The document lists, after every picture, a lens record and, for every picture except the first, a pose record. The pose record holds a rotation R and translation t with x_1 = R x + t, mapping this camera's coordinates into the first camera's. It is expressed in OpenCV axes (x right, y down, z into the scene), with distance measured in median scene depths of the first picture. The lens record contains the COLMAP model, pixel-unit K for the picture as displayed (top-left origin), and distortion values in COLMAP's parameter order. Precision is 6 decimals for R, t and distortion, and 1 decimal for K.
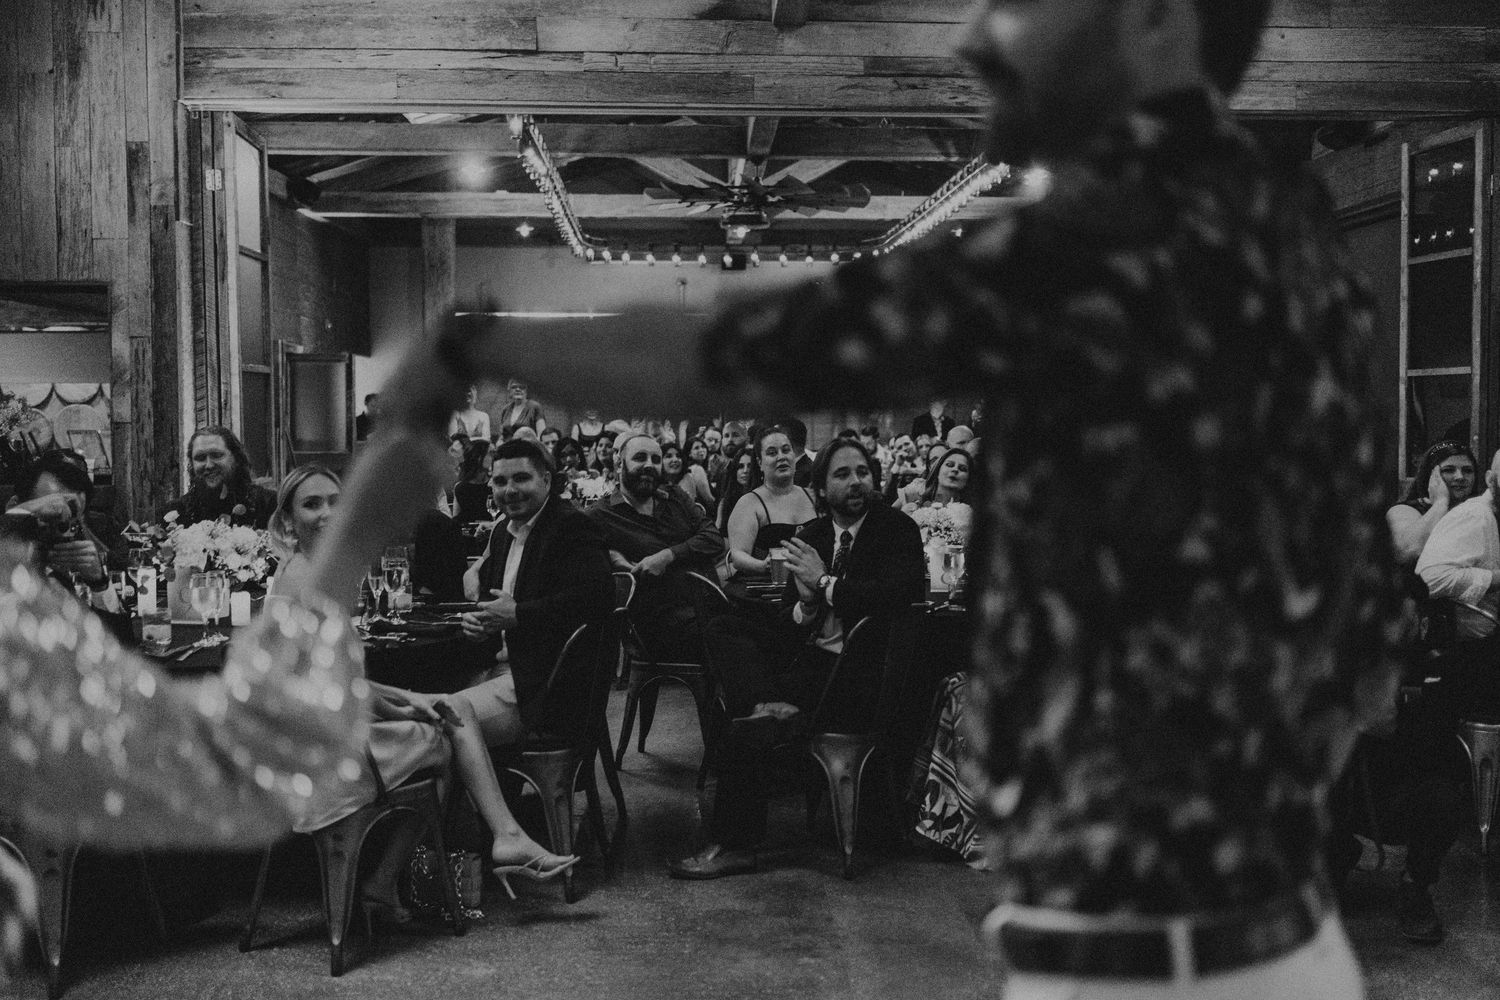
lens RADIAL K [[1482.5, 0, 750.0], [0, 1482.5, 500.0], [0, 0, 1]] dist [-0.004148, 0.015975]
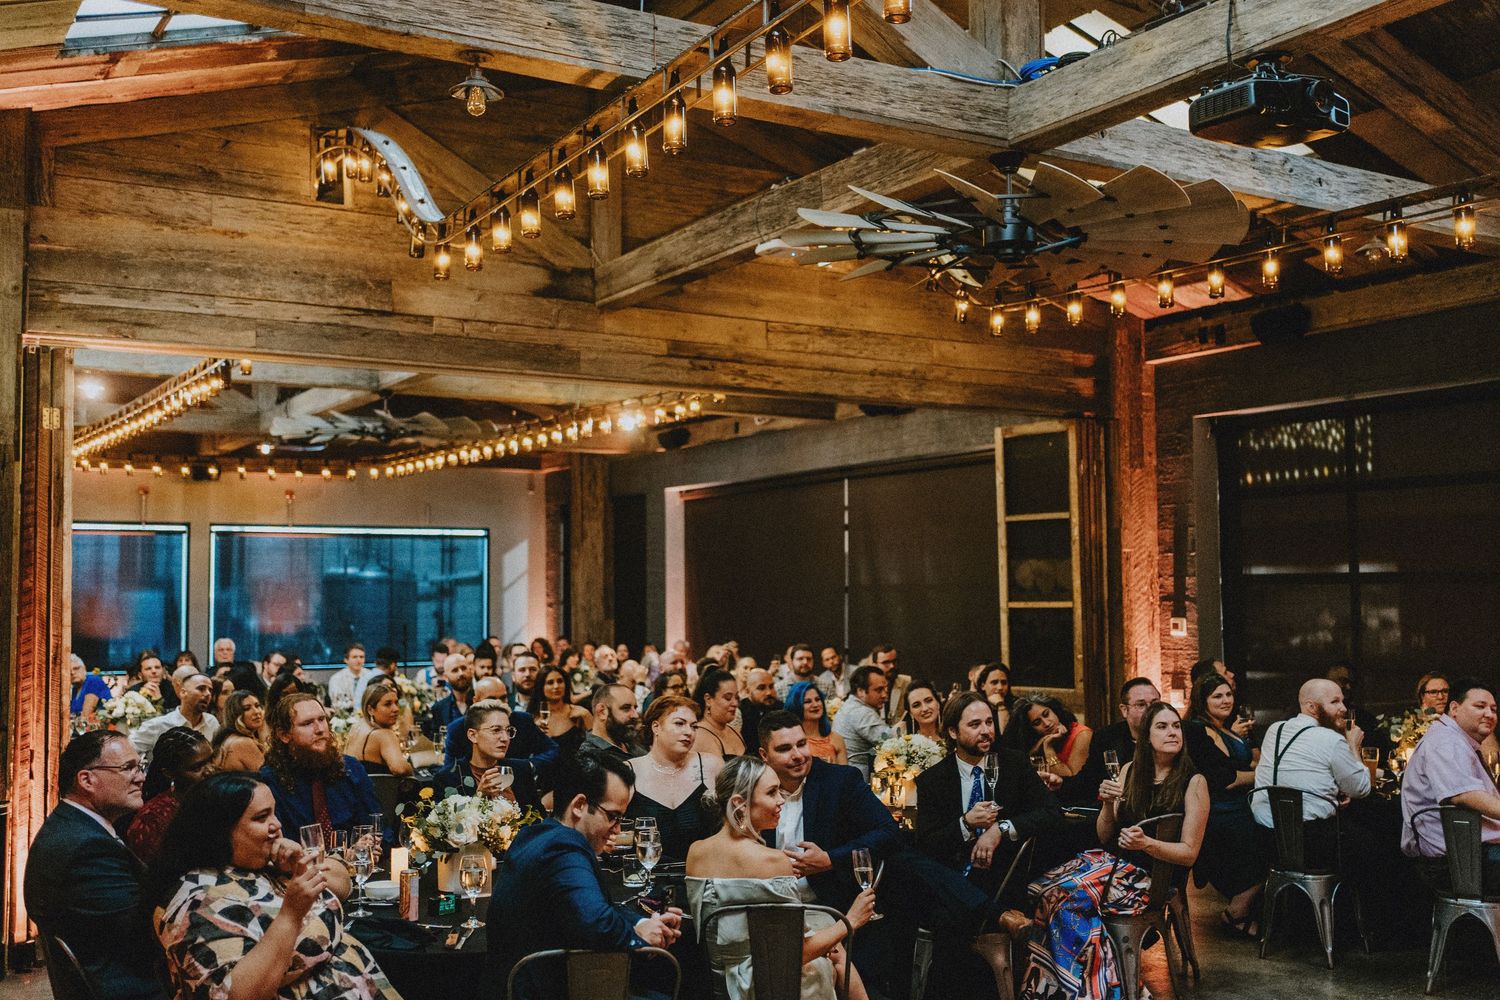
lens RADIAL K [[1490.1, 0, 671.7], [0, 1490.1, 506.3], [0, 0, 1]] dist [-0.005396, 0.015415]
pose [[0.882189, 0.018969, 0.470514, -0.461731], [0.037230, 0.993251, -0.109847, -0.043564], [-0.469422, 0.114423, 0.875528, 0.000099]]
